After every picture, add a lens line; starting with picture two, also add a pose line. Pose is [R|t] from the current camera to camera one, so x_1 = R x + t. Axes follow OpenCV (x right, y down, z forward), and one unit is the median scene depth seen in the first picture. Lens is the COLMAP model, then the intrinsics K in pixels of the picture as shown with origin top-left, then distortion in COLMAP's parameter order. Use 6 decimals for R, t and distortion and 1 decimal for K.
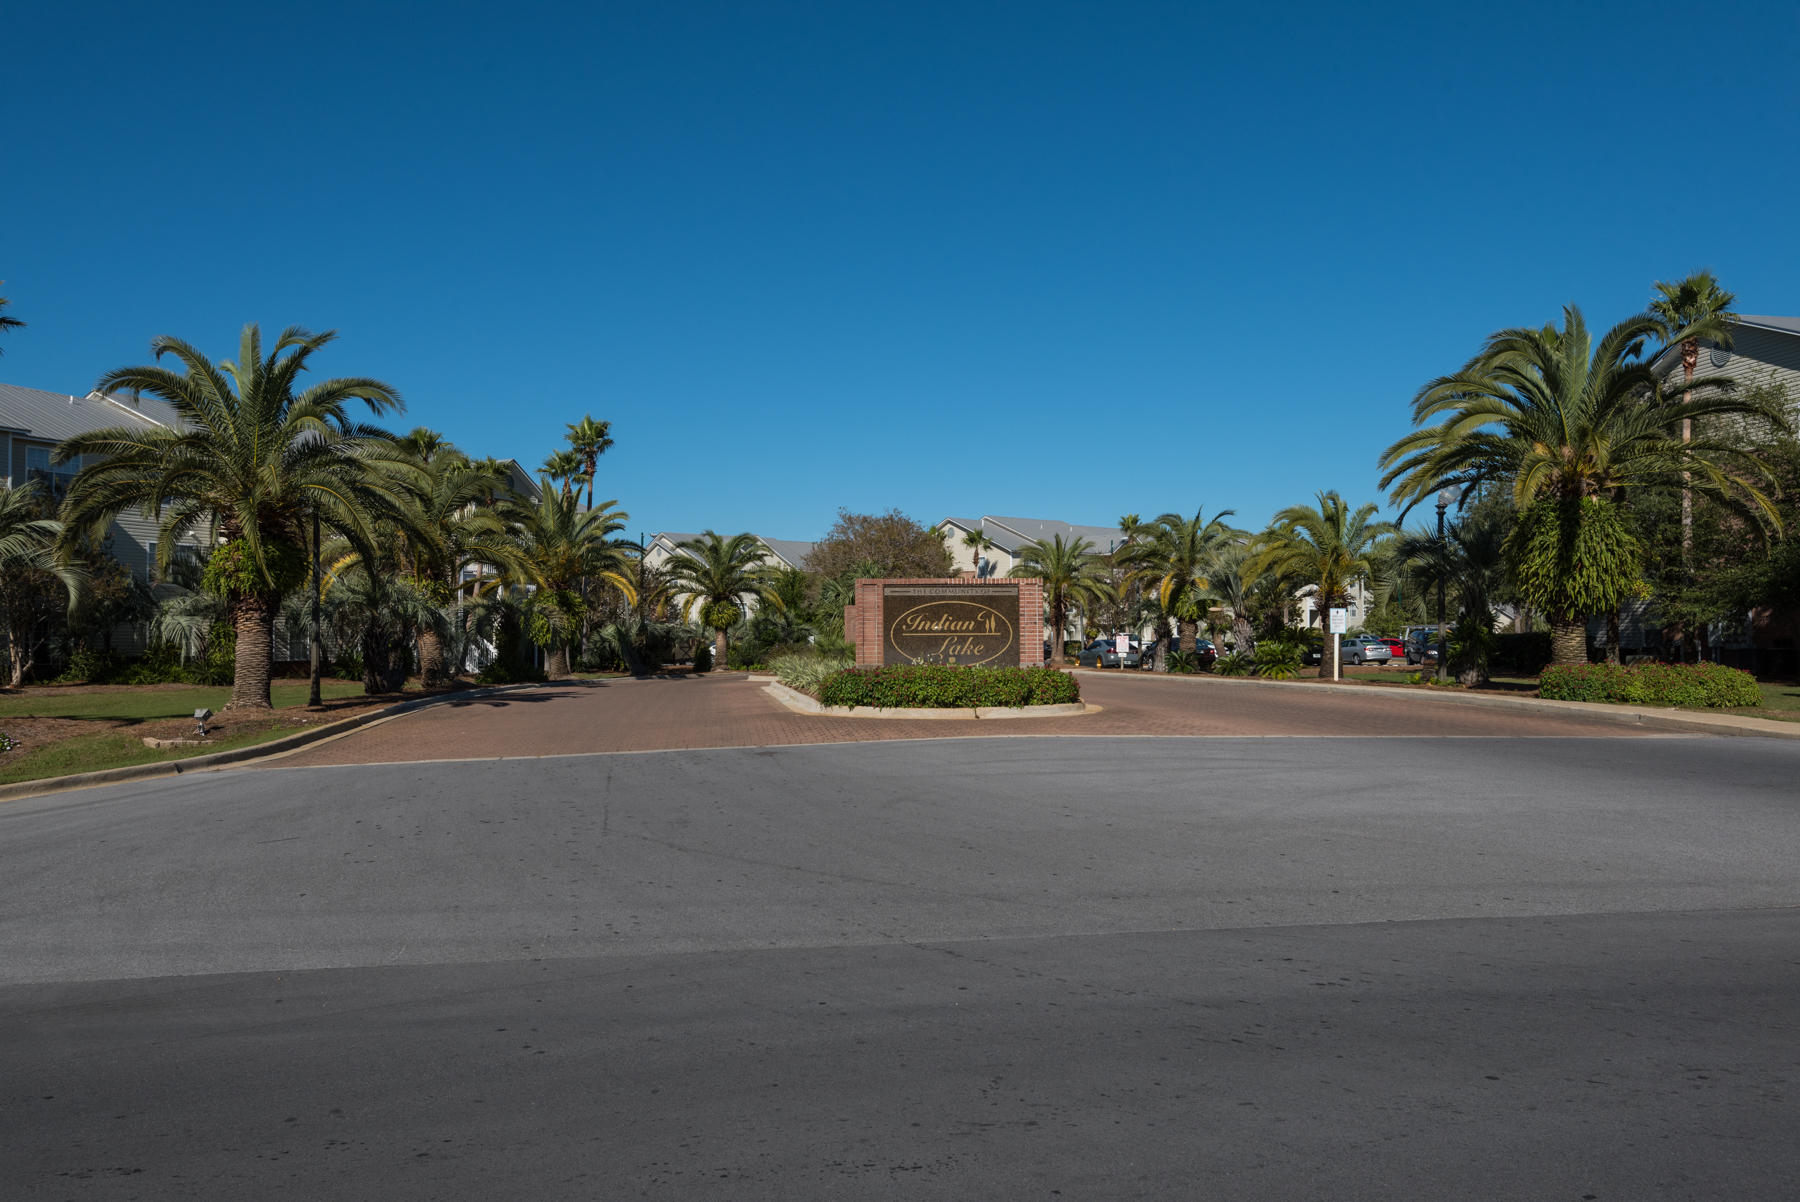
lens RADIAL K [[1330.7, 0, 900.0], [0, 1330.7, 601.0], [0, 0, 1]] dist [-0.000043, -0.000031]
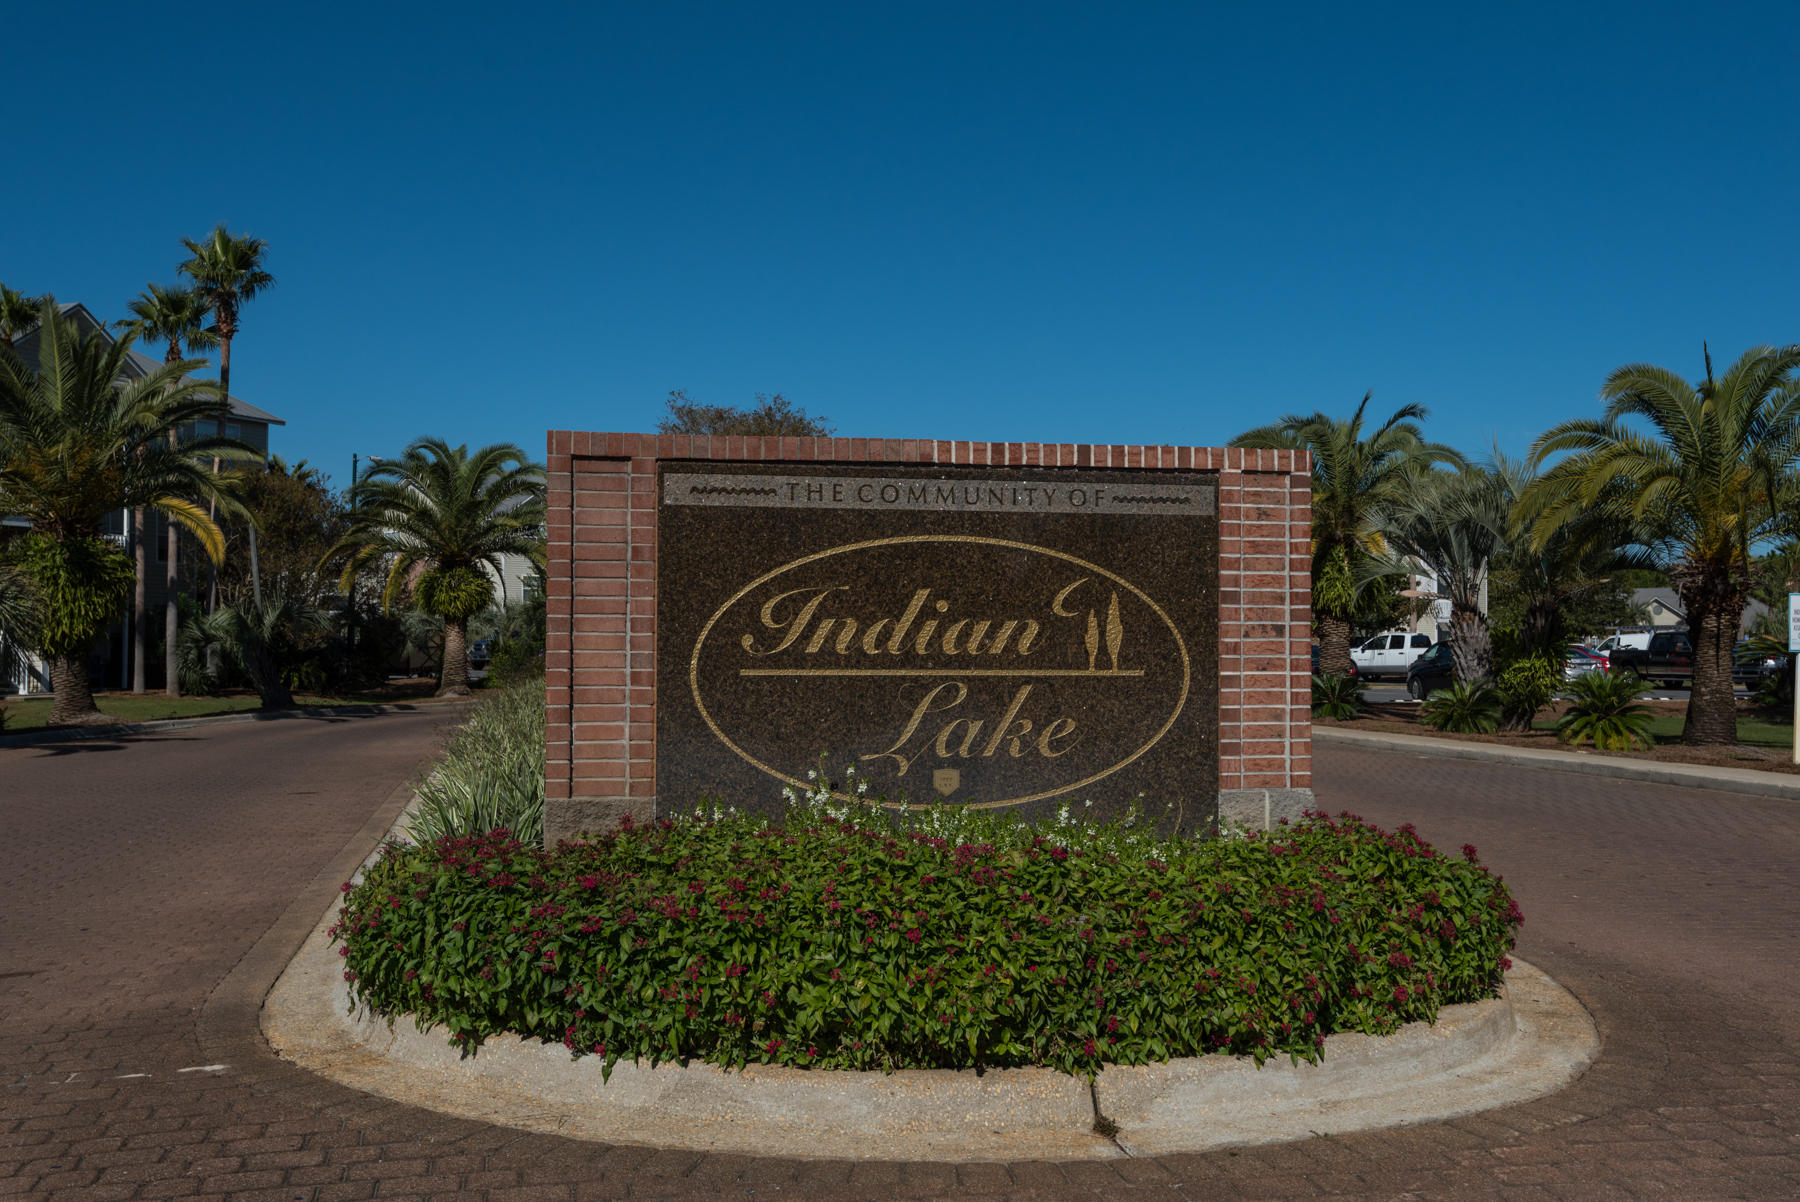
lens RADIAL K [[1817.5, 0, 900.0], [0, 1817.5, 601.0], [0, 0, 1]] dist [0.001688, 0.001850]
pose [[0.998255, 0.013272, 0.057538, 0.005680], [-0.013908, 0.999846, 0.010680, 0.004258], [-0.057388, -0.011462, 0.998286, 0.334424]]
